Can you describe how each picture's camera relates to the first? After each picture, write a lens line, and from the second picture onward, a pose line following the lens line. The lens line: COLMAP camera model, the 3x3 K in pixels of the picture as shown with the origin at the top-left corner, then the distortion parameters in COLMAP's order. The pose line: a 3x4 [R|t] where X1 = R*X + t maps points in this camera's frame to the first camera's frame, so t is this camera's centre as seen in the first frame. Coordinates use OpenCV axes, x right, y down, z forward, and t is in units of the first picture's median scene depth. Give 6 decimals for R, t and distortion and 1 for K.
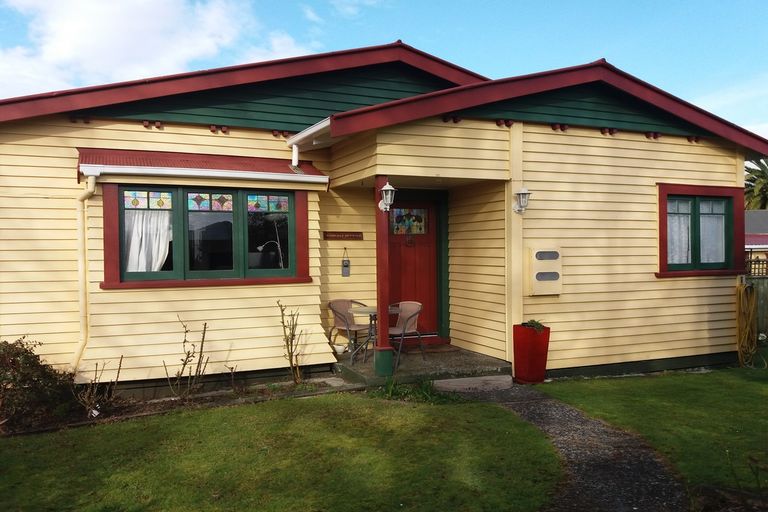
lens RADIAL K [[619.3, 0, 379.9], [0, 619.3, 263.0], [0, 0, 1]] dist [0.069822, -0.126834]
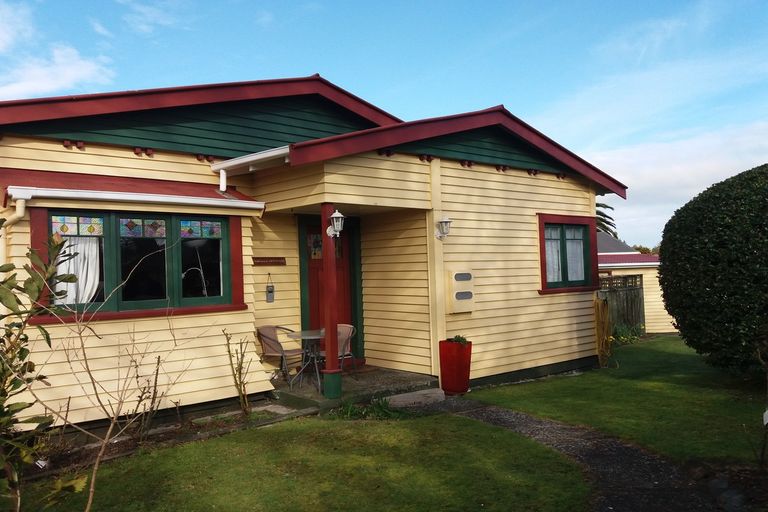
lens RADIAL K [[619.3, 0, 386.6], [0, 619.3, 252.1], [0, 0, 1]] dist [0.069822, -0.126834]
pose [[0.952064, -0.007221, 0.305814, -0.197286], [0.023392, 0.998513, -0.049249, -0.005398], [-0.305004, 0.054041, 0.950817, -0.014663]]
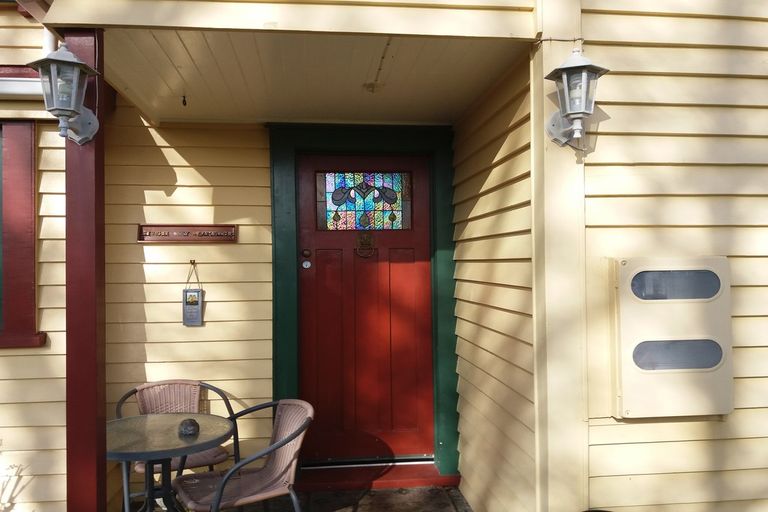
lens RADIAL K [[619.3, 0, 377.5], [0, 619.3, 252.7], [0, 0, 1]] dist [0.069822, -0.126834]
pose [[0.955616, -0.010907, -0.294413, 0.218321], [0.000980, 0.999427, -0.033845, -0.016728], [0.294614, 0.032054, 0.955079, 0.661916]]
